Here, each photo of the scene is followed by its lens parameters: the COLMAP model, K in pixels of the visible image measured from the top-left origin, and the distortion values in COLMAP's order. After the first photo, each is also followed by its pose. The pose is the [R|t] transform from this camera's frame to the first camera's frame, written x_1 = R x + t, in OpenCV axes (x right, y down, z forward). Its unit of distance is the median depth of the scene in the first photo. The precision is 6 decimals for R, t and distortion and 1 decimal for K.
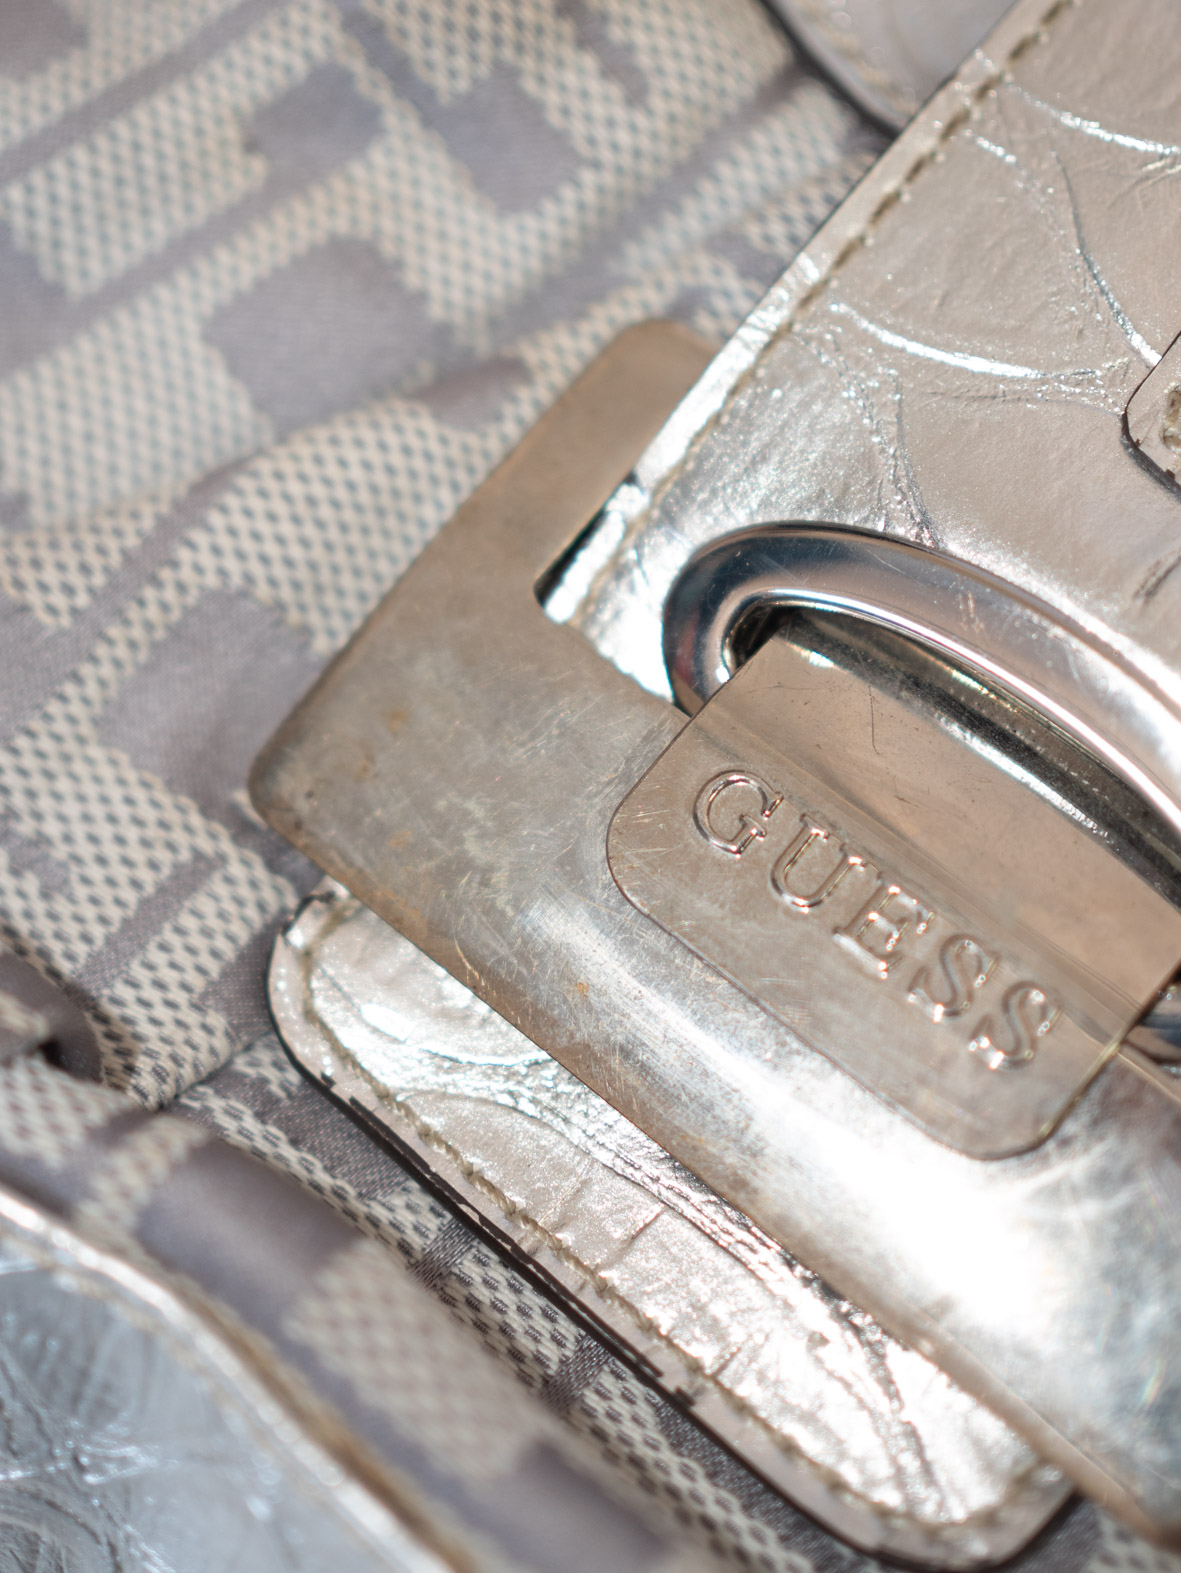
lens RADIAL K [[2643.7, 0, 590.5], [0, 2643.7, 786.5], [0, 0, 1]] dist [-0.161636, 0.169284]
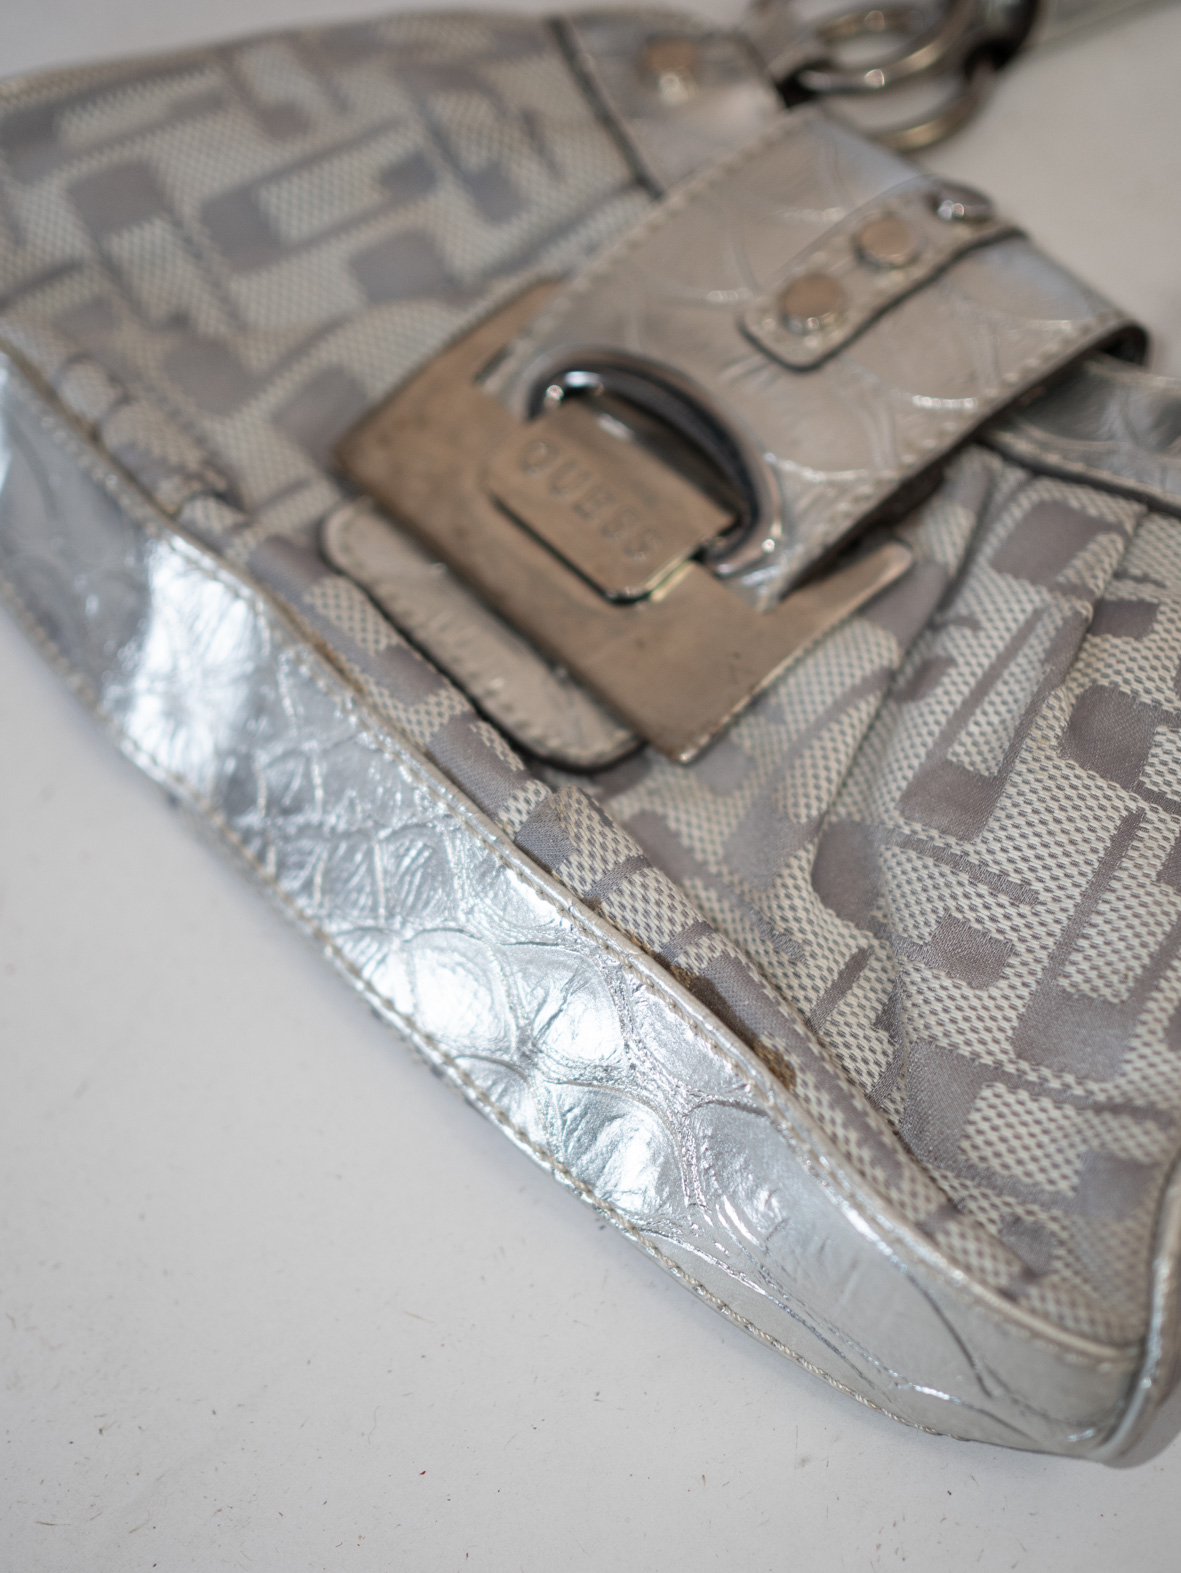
lens RADIAL K [[2700.5, 0, 590.5], [0, 2700.5, 786.5], [0, 0, 1]] dist [0.046807, 0.065315]
pose [[0.987853, 0.114454, -0.105107, 0.338877], [-0.134237, 0.969265, -0.206168, 0.683280], [0.078280, 0.217773, 0.972855, -1.070255]]
